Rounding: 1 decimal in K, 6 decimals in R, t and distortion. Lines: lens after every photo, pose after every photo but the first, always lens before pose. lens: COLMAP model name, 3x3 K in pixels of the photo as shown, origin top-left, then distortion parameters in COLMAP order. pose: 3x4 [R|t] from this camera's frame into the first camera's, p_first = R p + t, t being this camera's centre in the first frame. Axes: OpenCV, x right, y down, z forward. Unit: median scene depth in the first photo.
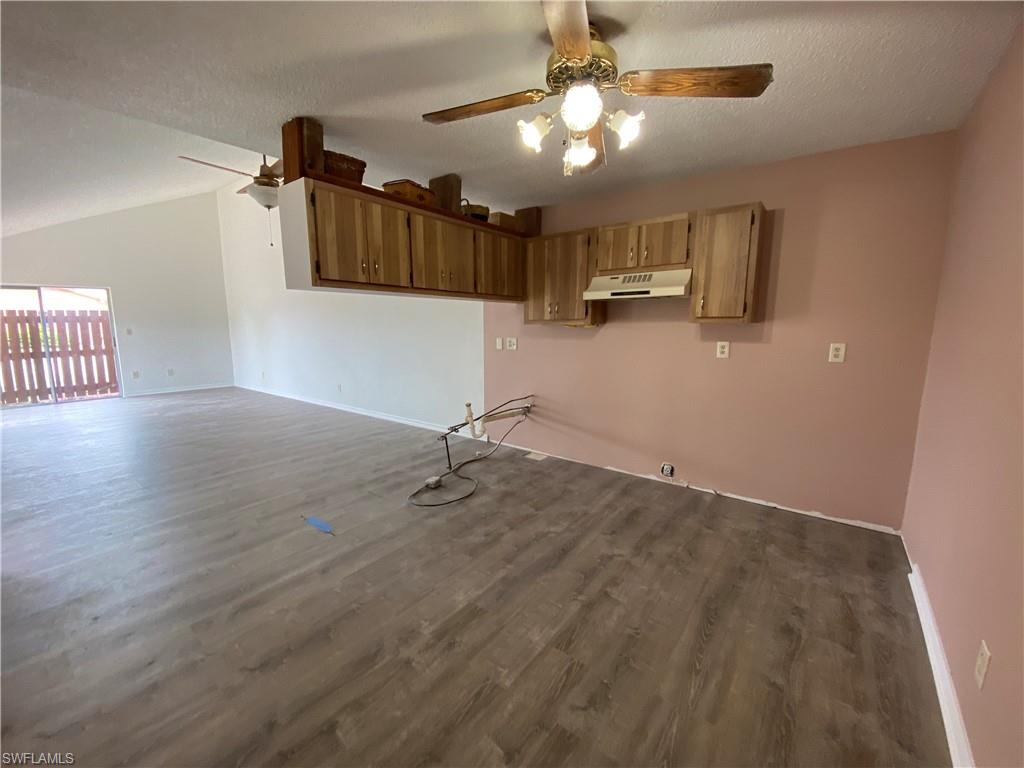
lens RADIAL K [[414.1, 0, 509.0], [0, 414.1, 372.9], [0, 0, 1]] dist [0.016411, -0.015918]
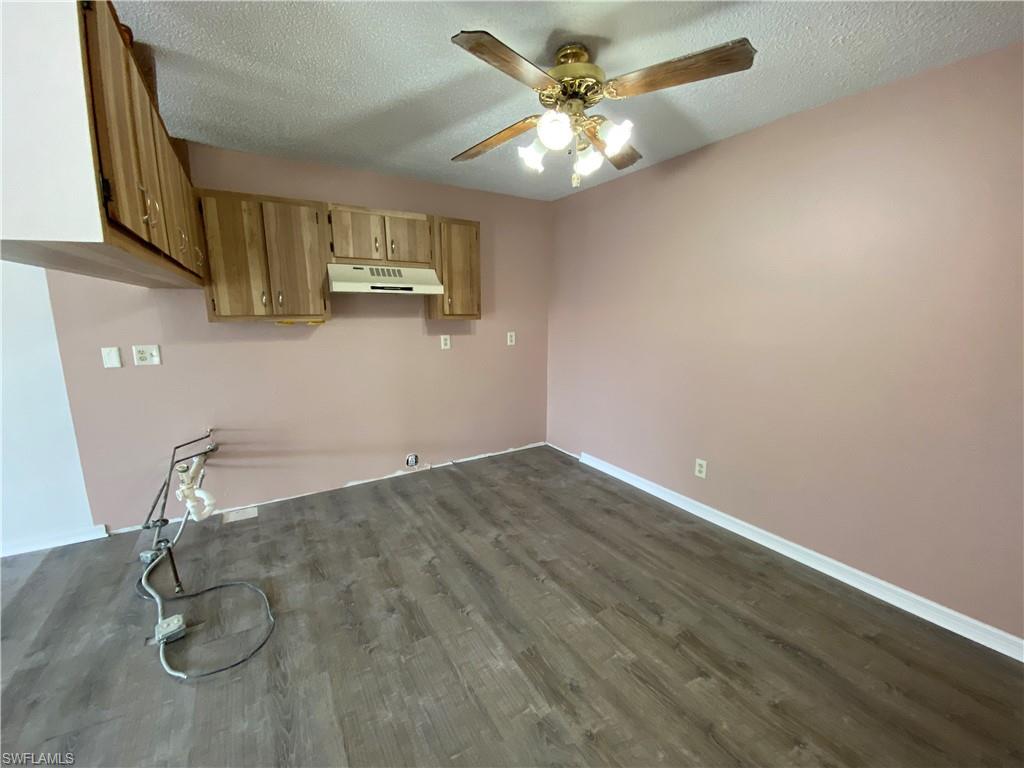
lens RADIAL K [[414.1, 0, 507.4], [0, 414.1, 376.5], [0, 0, 1]] dist [0.016411, -0.015918]
pose [[0.352792, -0.146897, 0.924099, -0.549097], [0.111073, 0.987192, 0.114522, -0.078553], [-0.929086, 0.062240, 0.364589, 0.455910]]
